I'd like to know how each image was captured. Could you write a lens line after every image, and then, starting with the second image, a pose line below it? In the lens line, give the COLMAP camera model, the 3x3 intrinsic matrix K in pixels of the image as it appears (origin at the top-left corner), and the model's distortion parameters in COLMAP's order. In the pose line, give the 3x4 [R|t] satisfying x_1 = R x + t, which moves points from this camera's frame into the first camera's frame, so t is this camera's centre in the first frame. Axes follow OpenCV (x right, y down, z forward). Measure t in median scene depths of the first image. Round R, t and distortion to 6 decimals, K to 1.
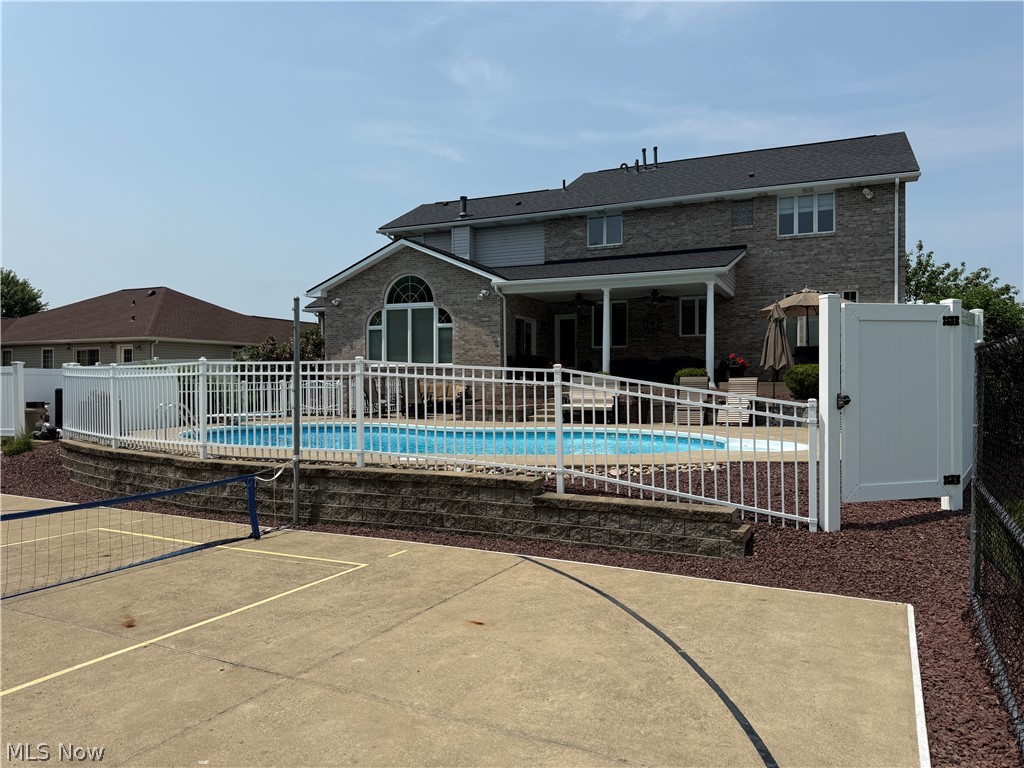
lens RADIAL K [[730.2, 0, 514.7], [0, 730.2, 388.8], [0, 0, 1]] dist [0.033271, -0.046592]
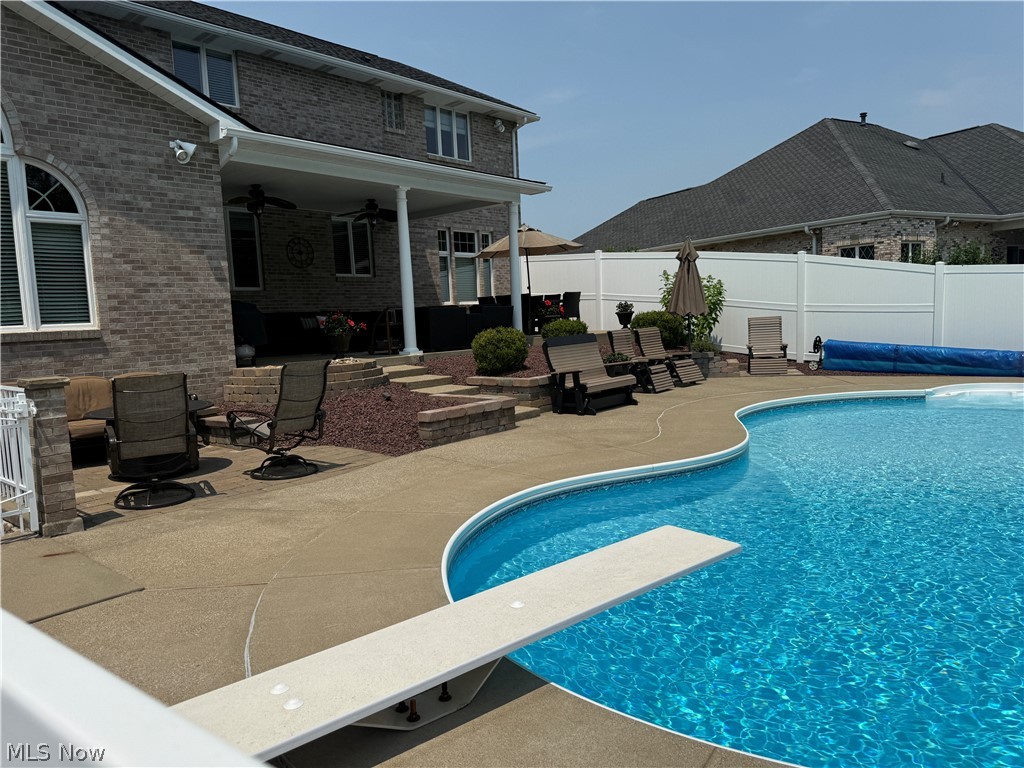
lens RADIAL K [[730.2, 0, 529.9], [0, 730.2, 382.7], [0, 0, 1]] dist [0.033271, -0.046592]
pose [[0.256454, -0.099463, 0.961425, -0.395899], [0.063527, 0.994275, 0.085916, -0.022370], [-0.964466, 0.039043, 0.261305, 0.692838]]
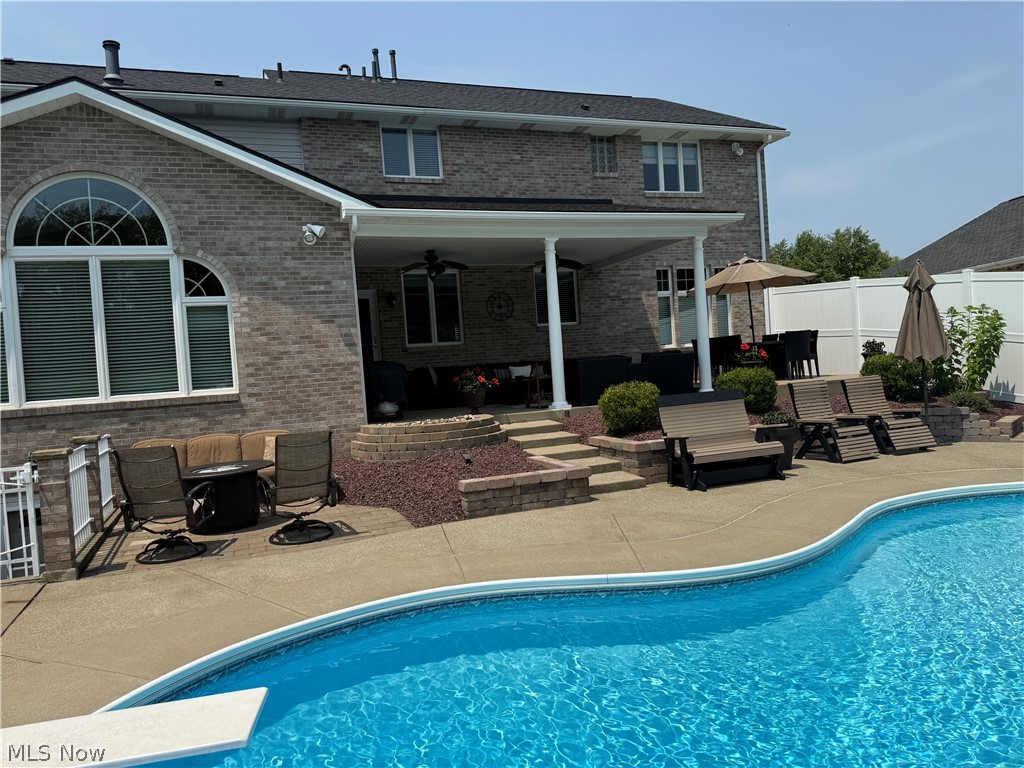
lens RADIAL K [[730.2, 0, 519.0], [0, 730.2, 388.7], [0, 0, 1]] dist [0.033271, -0.046592]
pose [[0.693366, -0.067407, 0.717426, -0.286776], [0.079593, 0.996687, 0.016721, -0.027819], [-0.716176, 0.045509, 0.696434, 0.572812]]
